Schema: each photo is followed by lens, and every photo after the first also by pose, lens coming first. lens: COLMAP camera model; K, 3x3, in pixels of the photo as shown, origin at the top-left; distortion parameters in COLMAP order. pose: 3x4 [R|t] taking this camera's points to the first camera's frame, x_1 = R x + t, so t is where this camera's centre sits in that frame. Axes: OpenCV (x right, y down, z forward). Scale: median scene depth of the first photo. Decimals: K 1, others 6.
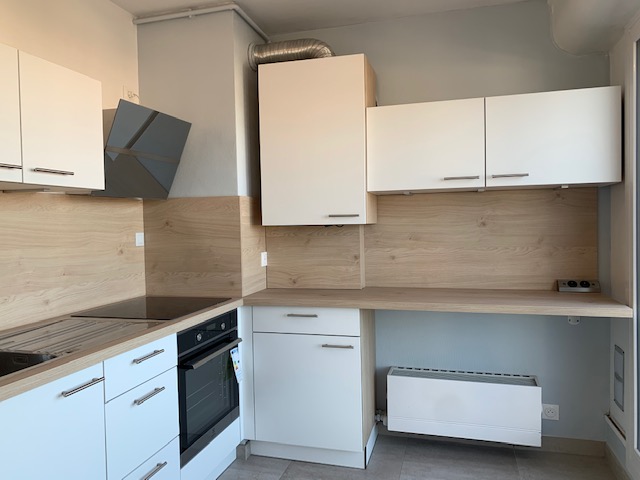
lens RADIAL K [[481.6, 0, 317.0], [0, 481.6, 236.7], [0, 0, 1]] dist [0.006209, -0.000339]
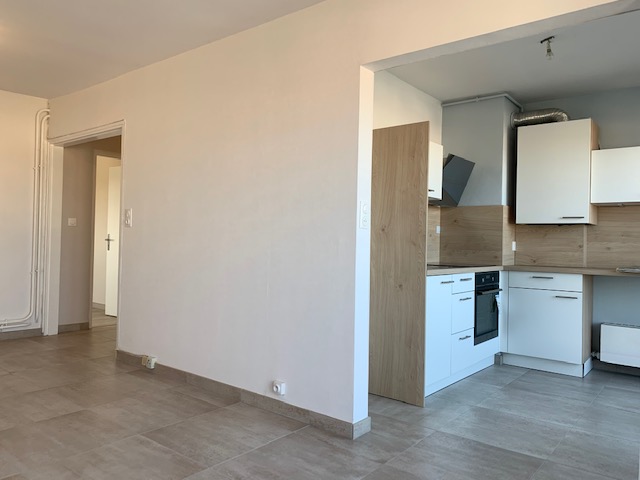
lens RADIAL K [[481.6, 0, 317.0], [0, 481.6, 236.7], [0, 0, 1]] dist [0.006209, -0.000339]
pose [[0.918431, 0.035478, -0.393988, -0.088290], [-0.052709, 0.998065, -0.032996, 0.111622], [0.392055, 0.051071, 0.918523, -0.769015]]
